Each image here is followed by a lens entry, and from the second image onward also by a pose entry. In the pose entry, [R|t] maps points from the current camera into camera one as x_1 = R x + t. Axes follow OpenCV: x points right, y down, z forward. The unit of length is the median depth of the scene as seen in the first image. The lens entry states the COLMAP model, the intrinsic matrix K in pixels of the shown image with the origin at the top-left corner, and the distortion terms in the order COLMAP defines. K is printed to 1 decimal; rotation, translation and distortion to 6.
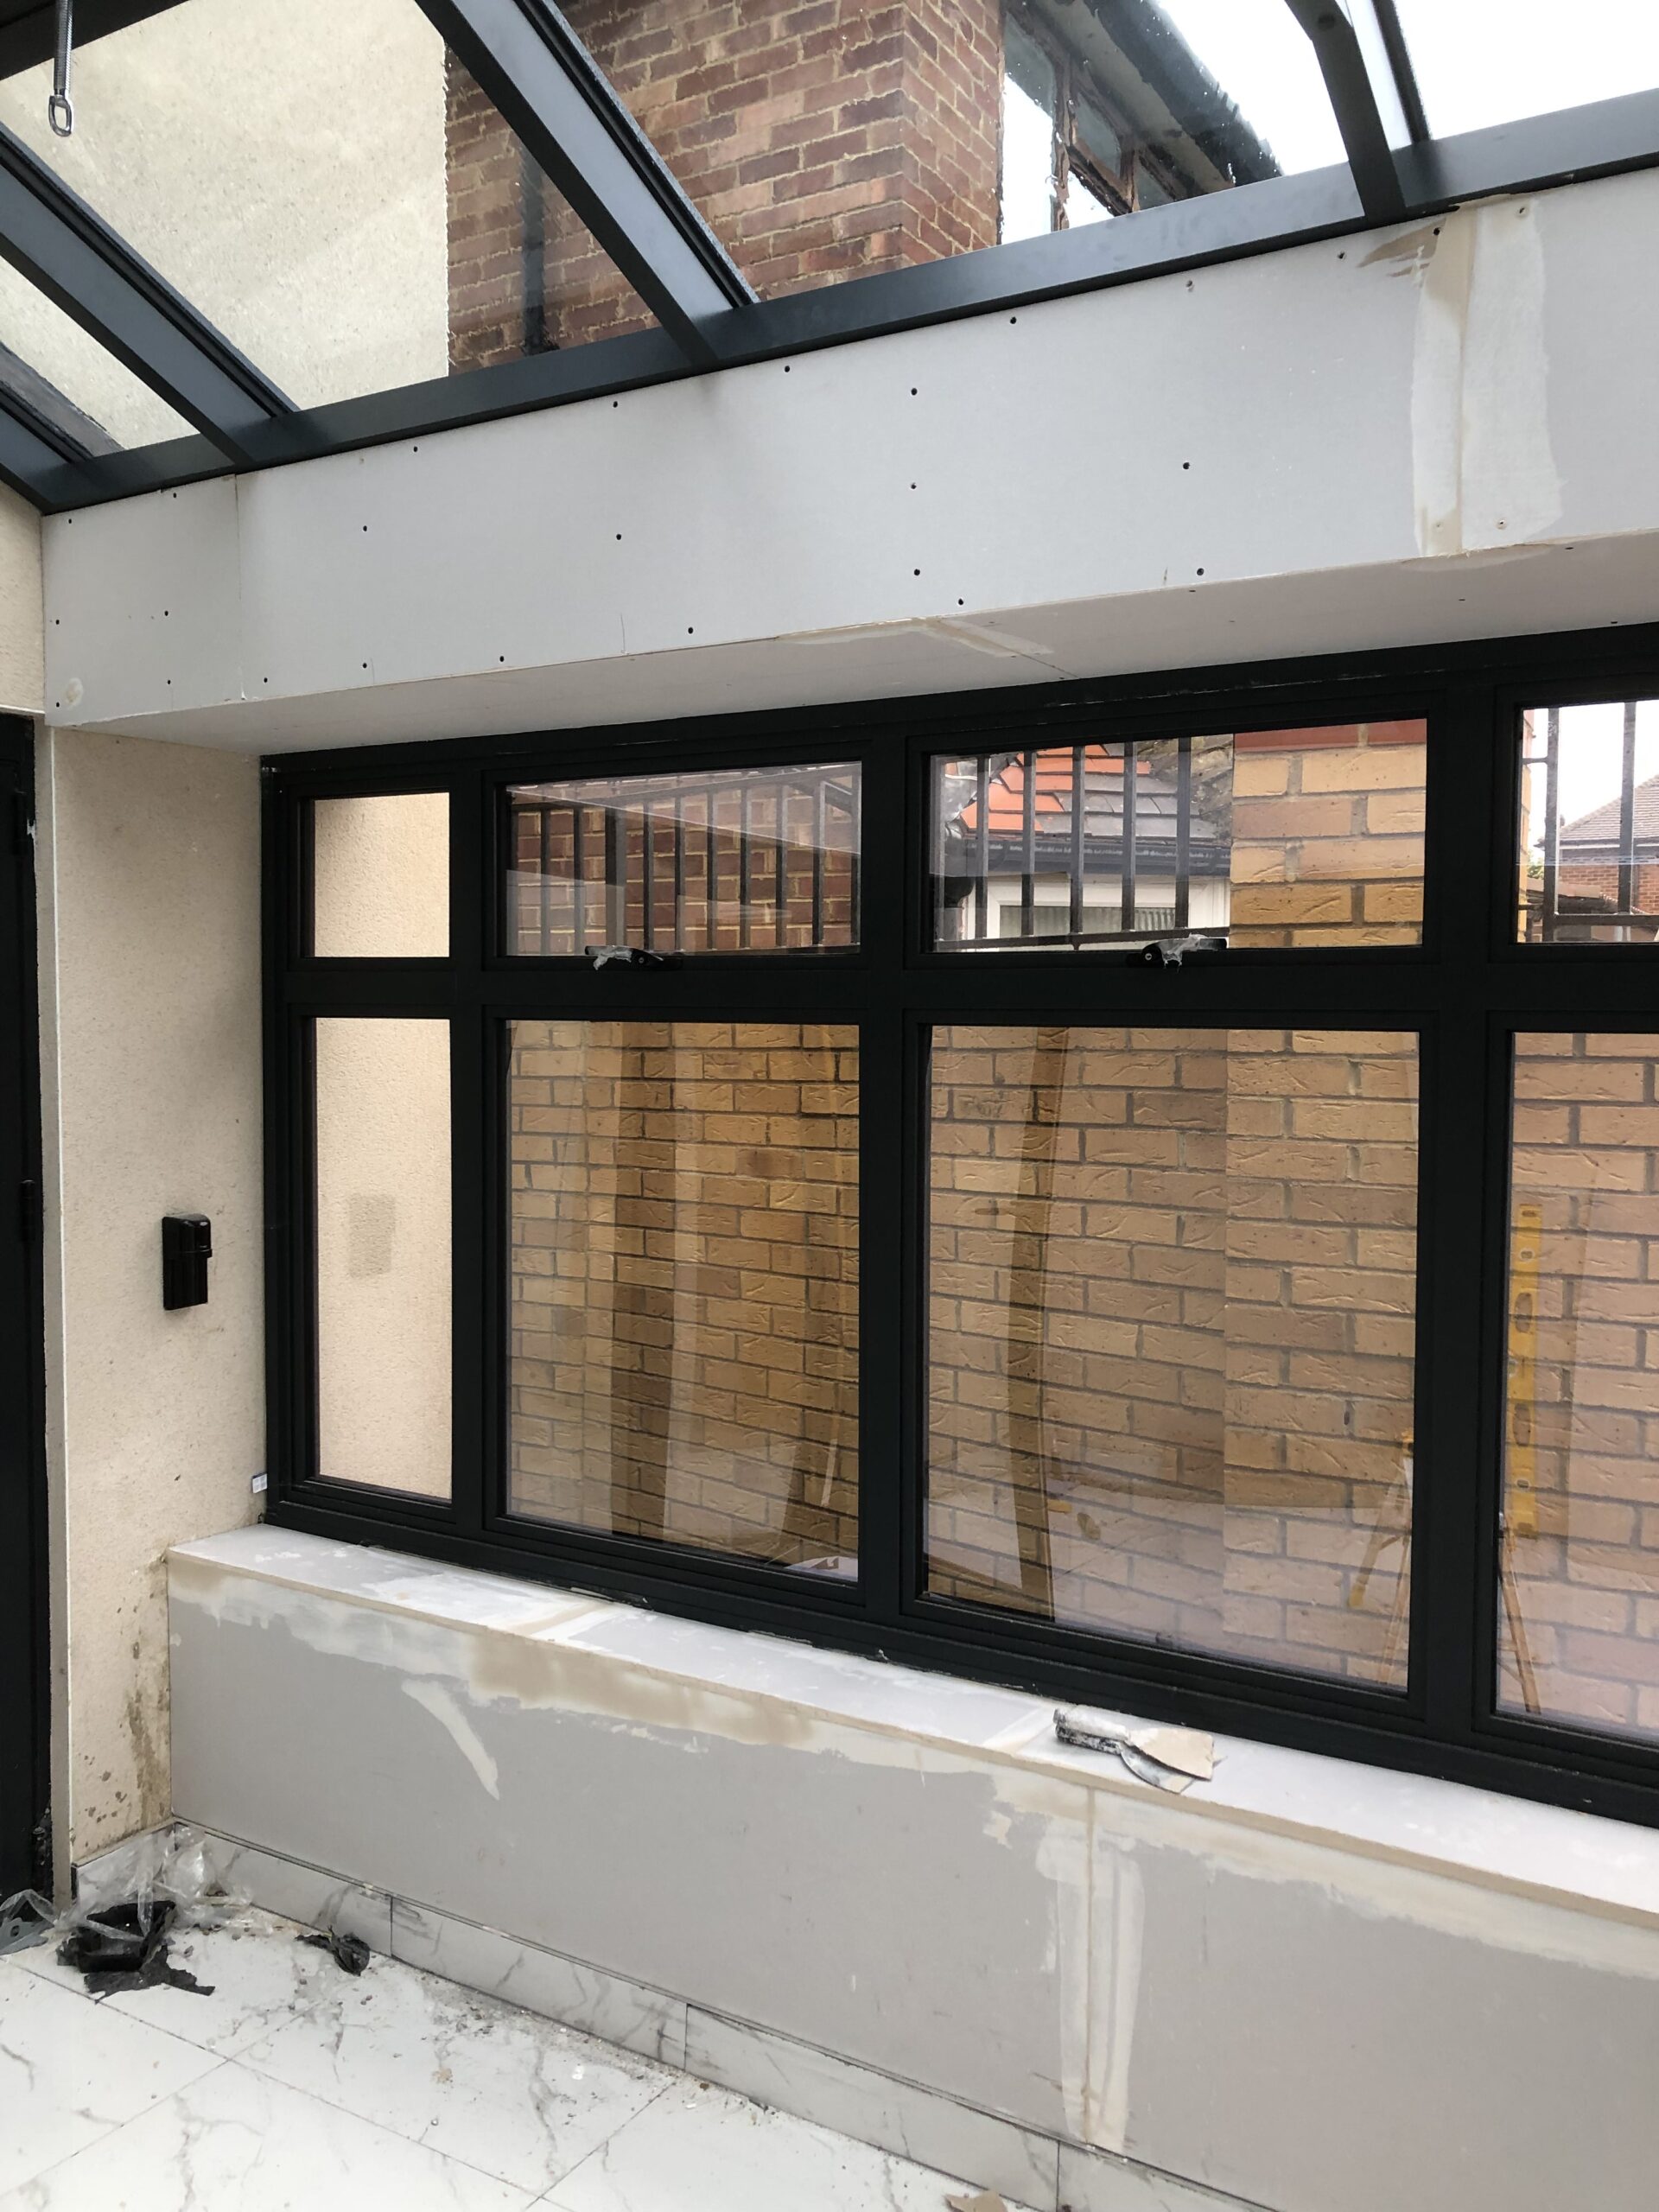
lens RADIAL K [[1779.0, 0, 843.3], [0, 1779.0, 1103.4], [0, 0, 1]] dist [0.040724, -0.041743]
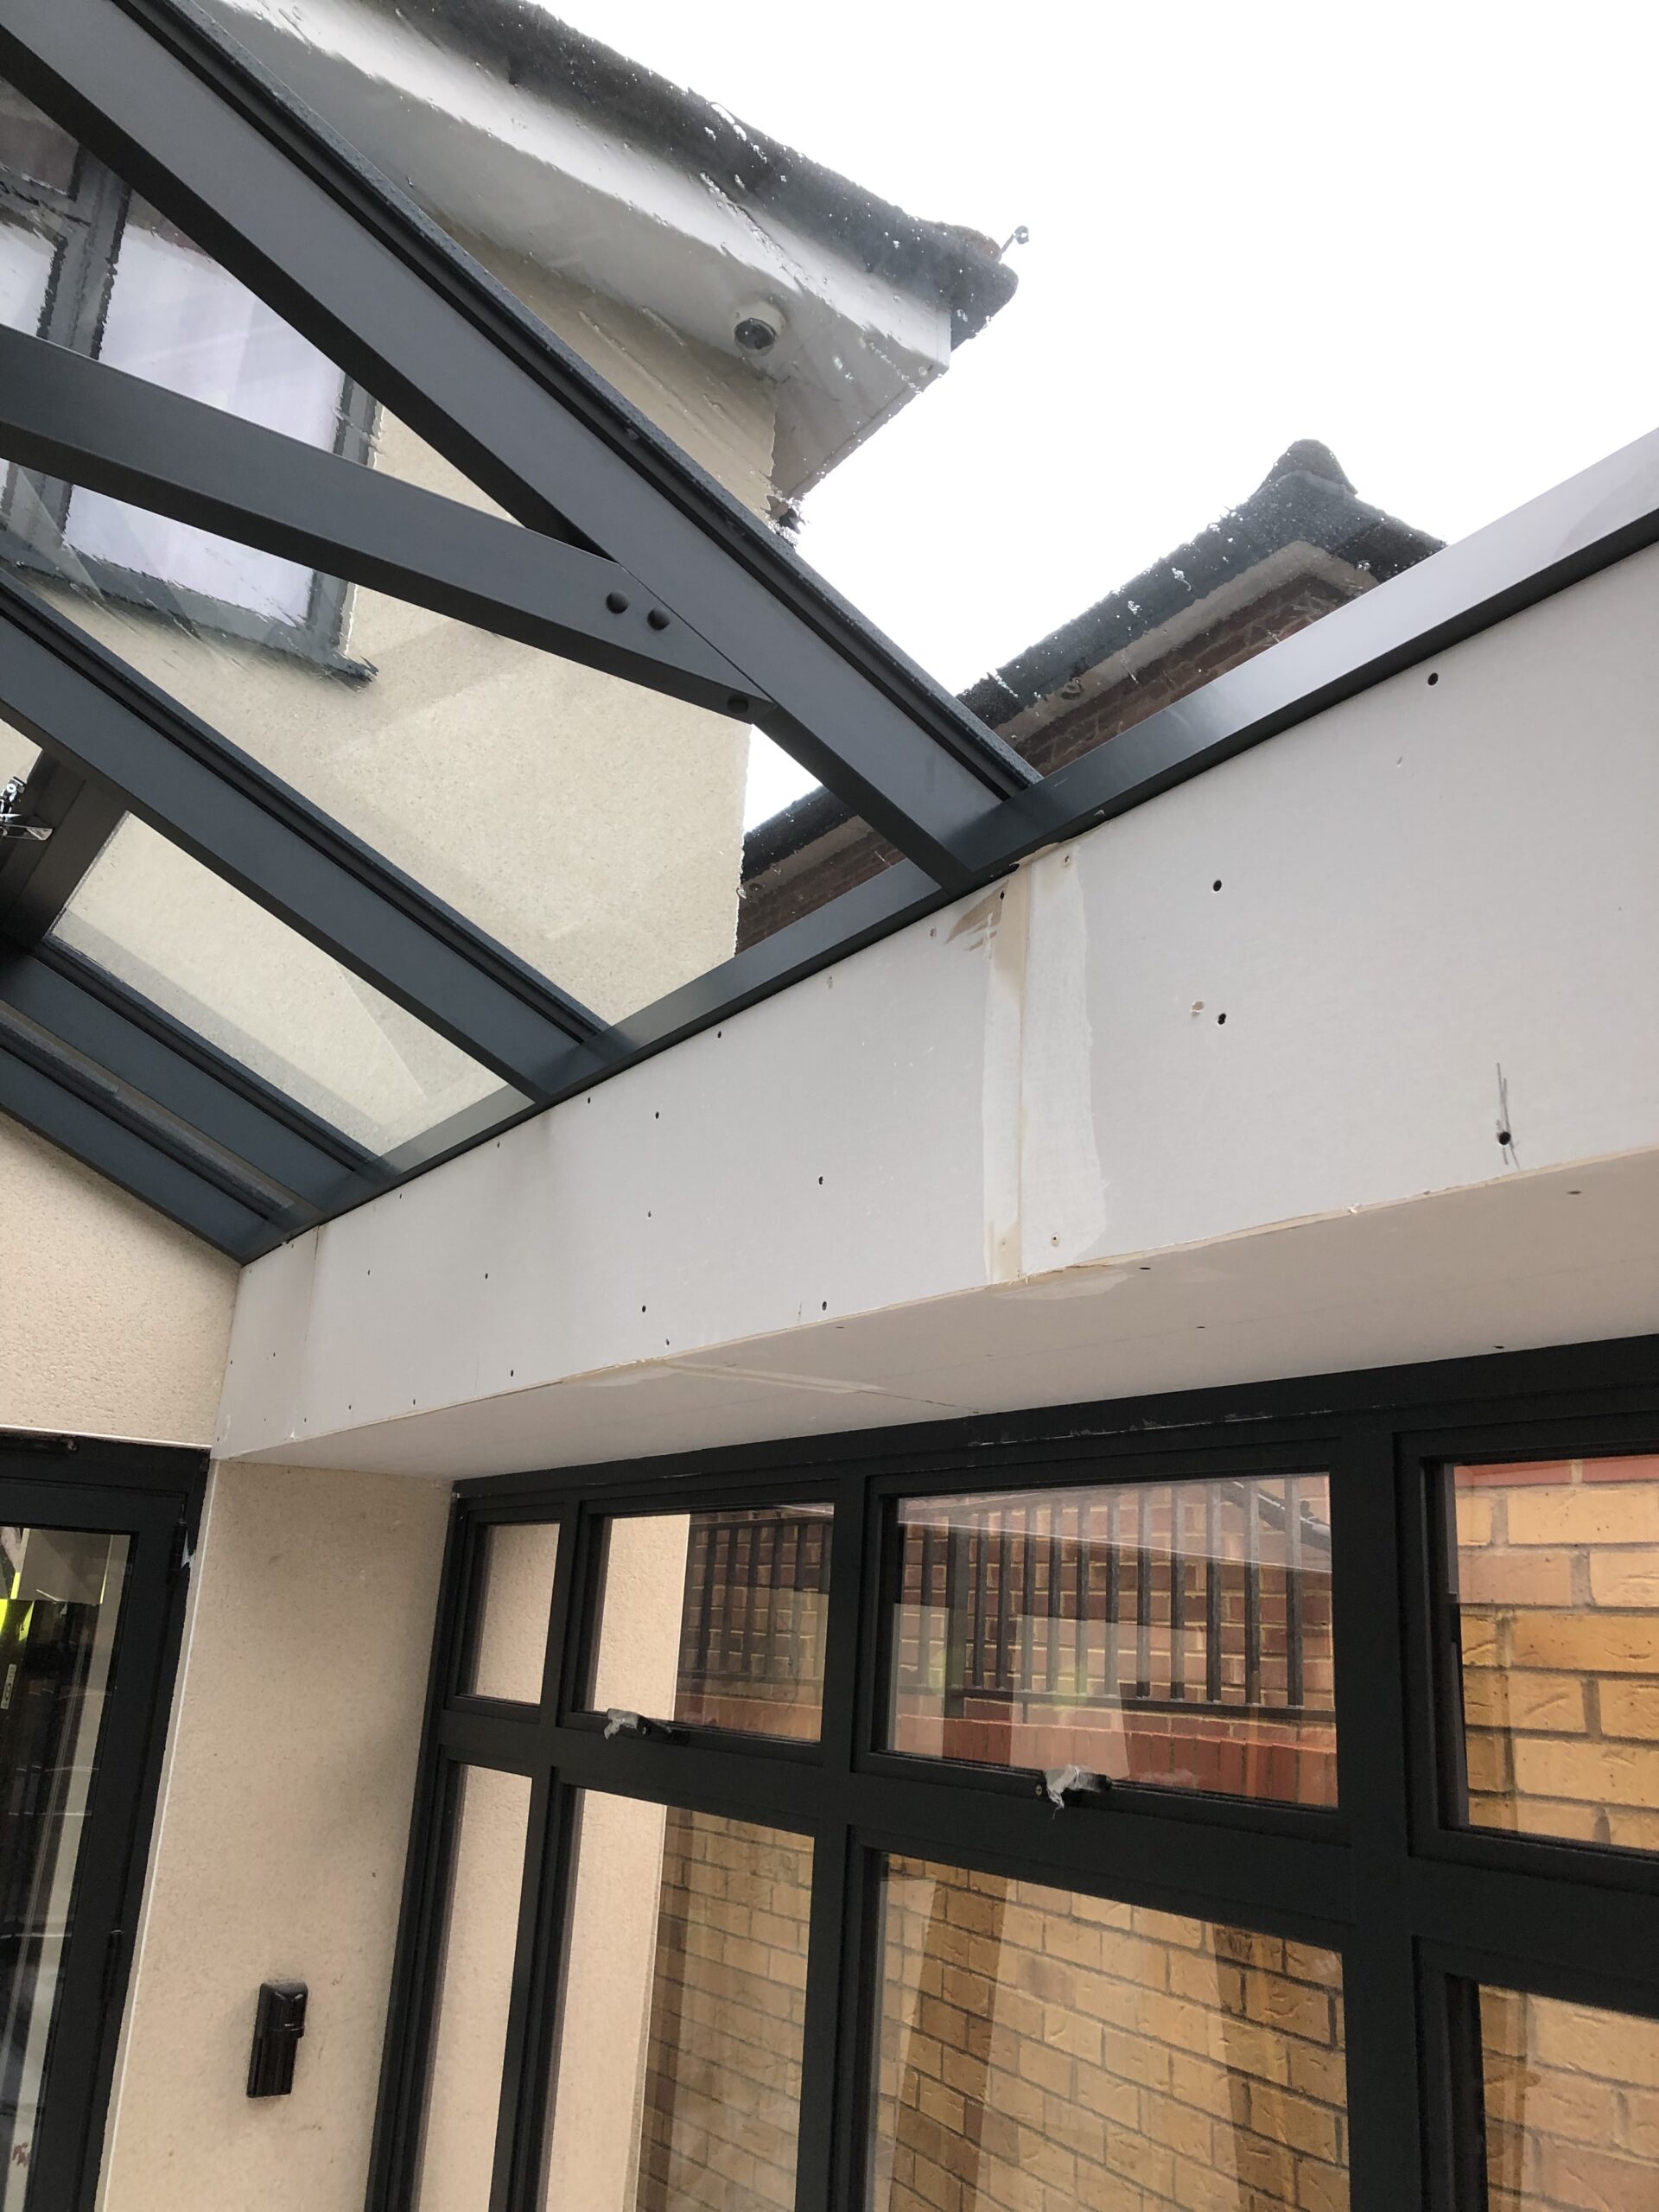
lens RADIAL K [[1779.0, 0, 832.5], [0, 1779.0, 1091.9], [0, 0, 1]] dist [0.040724, -0.041743]
pose [[0.901102, -0.087425, -0.424701, 0.322768], [-0.074318, 0.933830, -0.349913, -0.064515], [0.427190, 0.346870, 0.834979, 0.180938]]
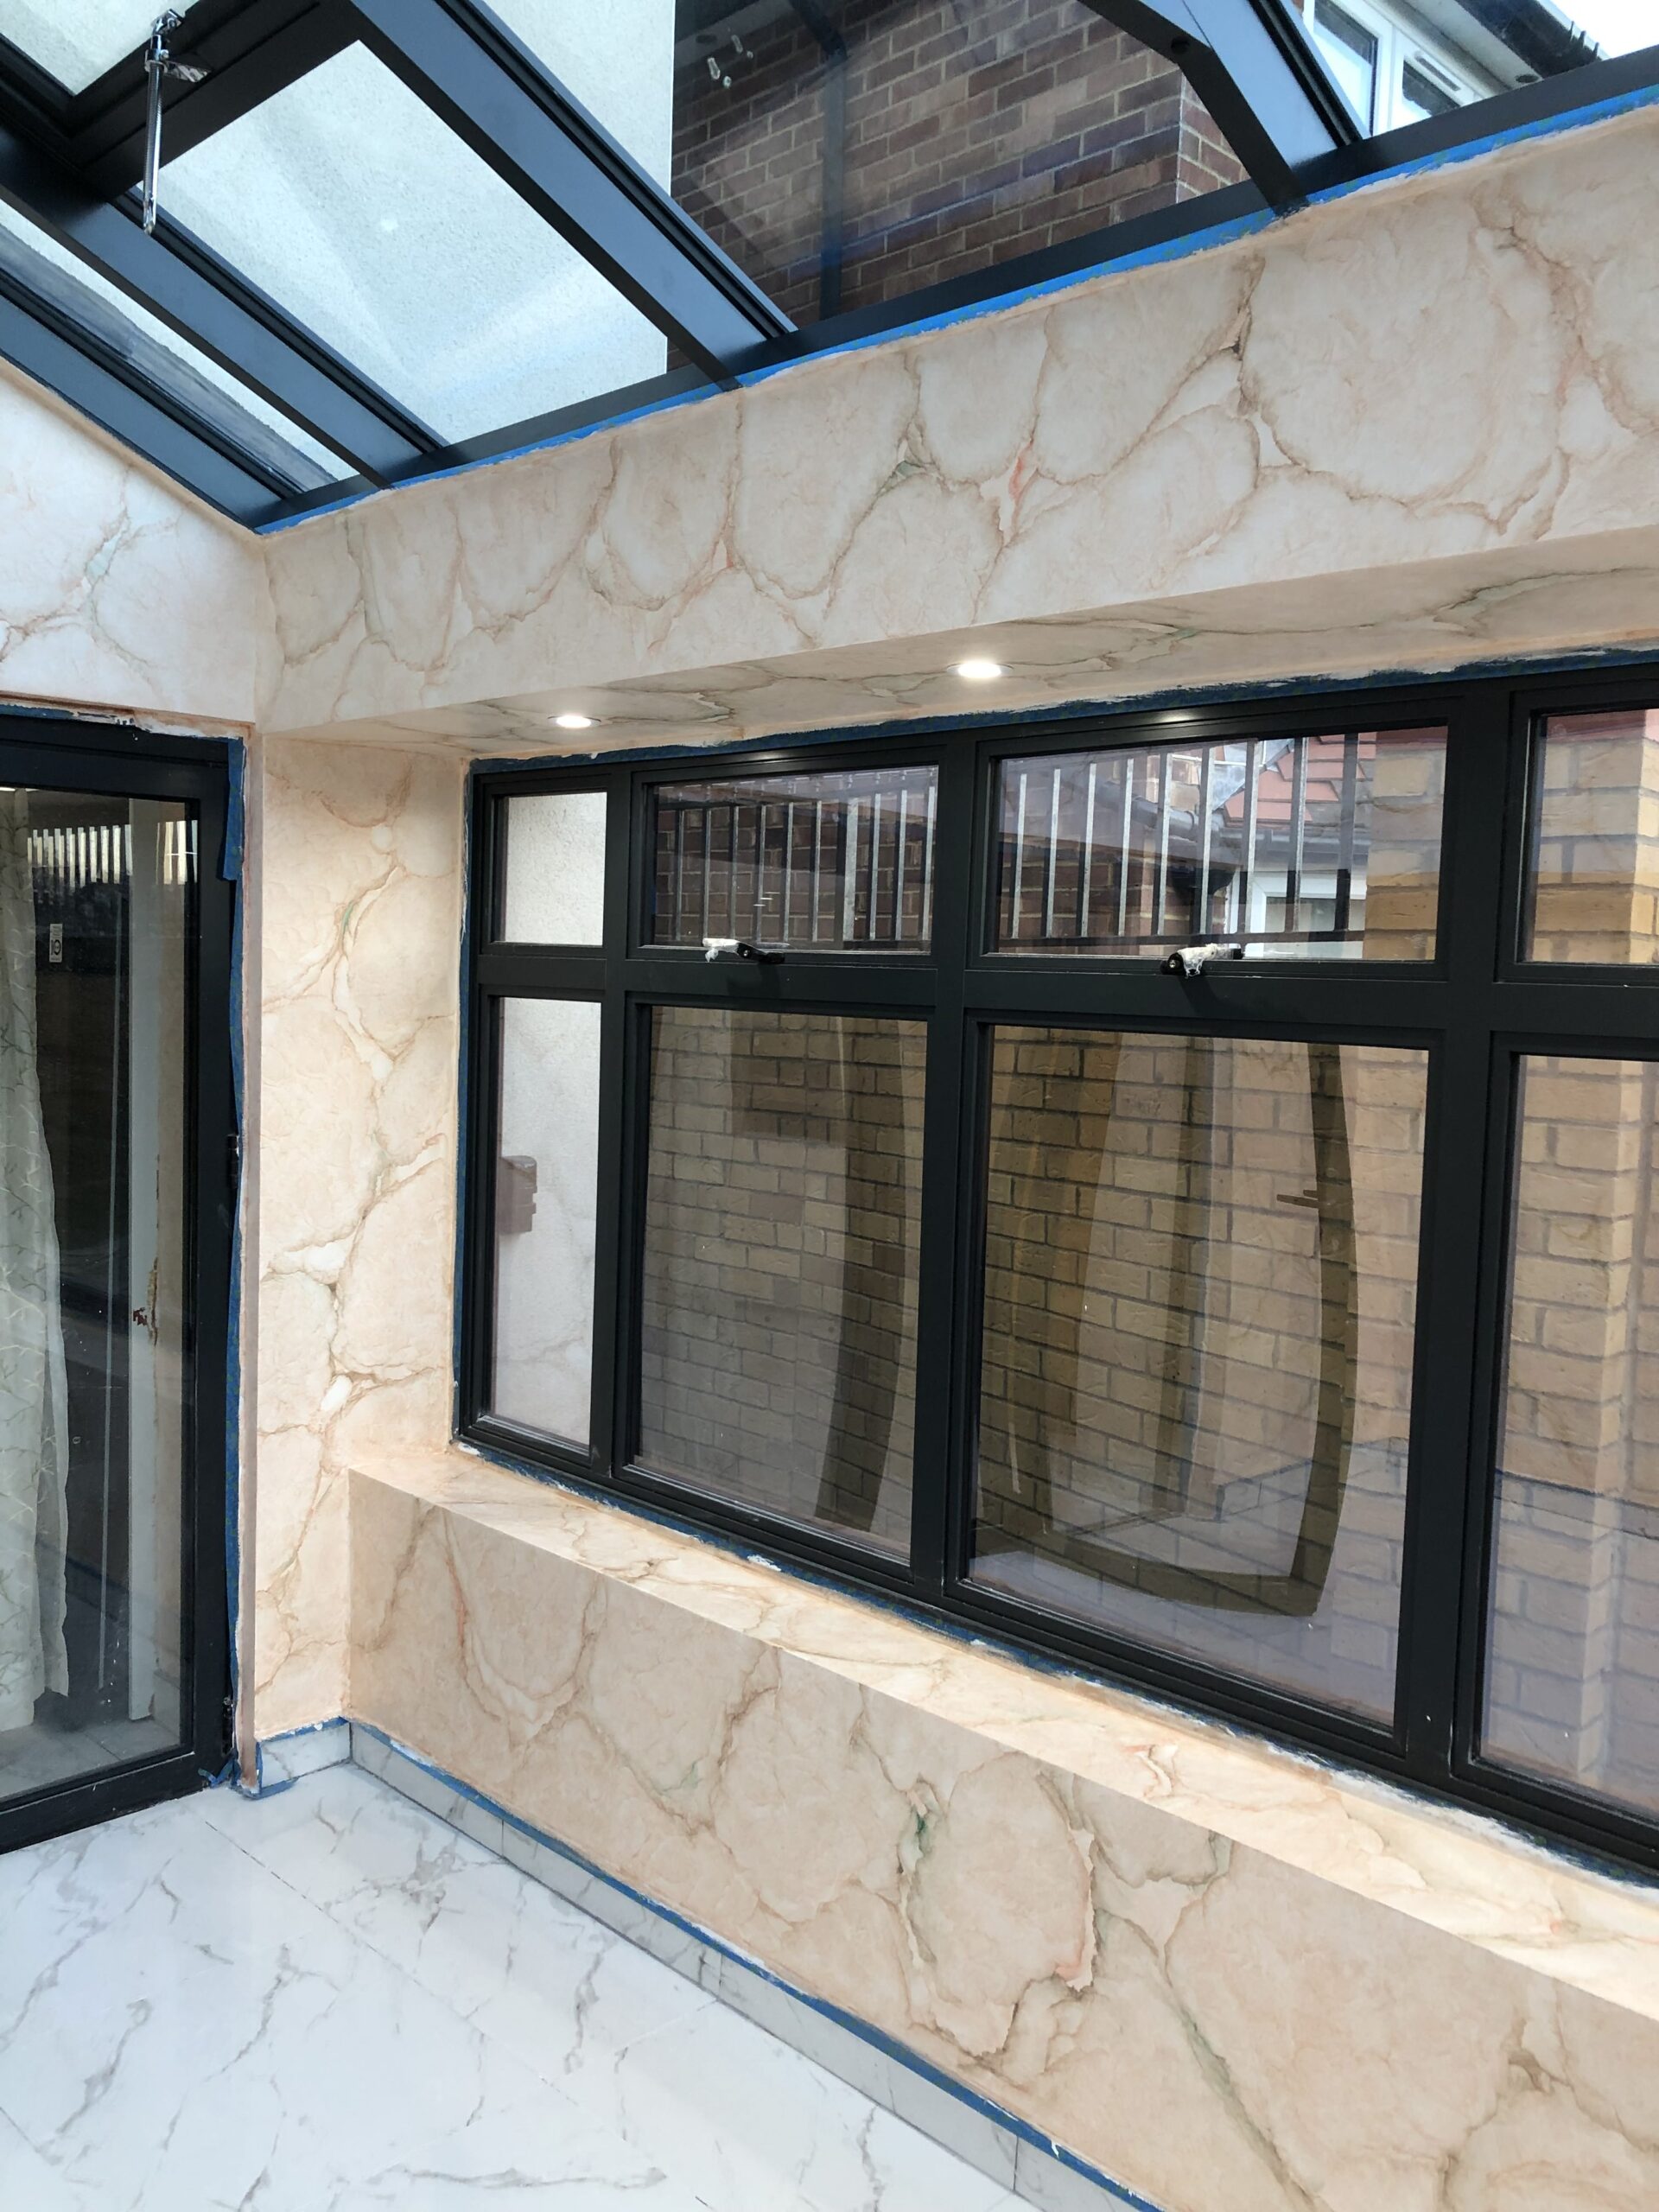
lens RADIAL K [[1779.0, 0, 839.3], [0, 1779.0, 1105.6], [0, 0, 1]] dist [0.040724, -0.041743]
pose [[0.969680, 0.043600, -0.240456, 0.174555], [-0.040227, 0.999011, 0.018921, -0.011217], [0.241043, -0.008675, 0.970476, -0.009372]]
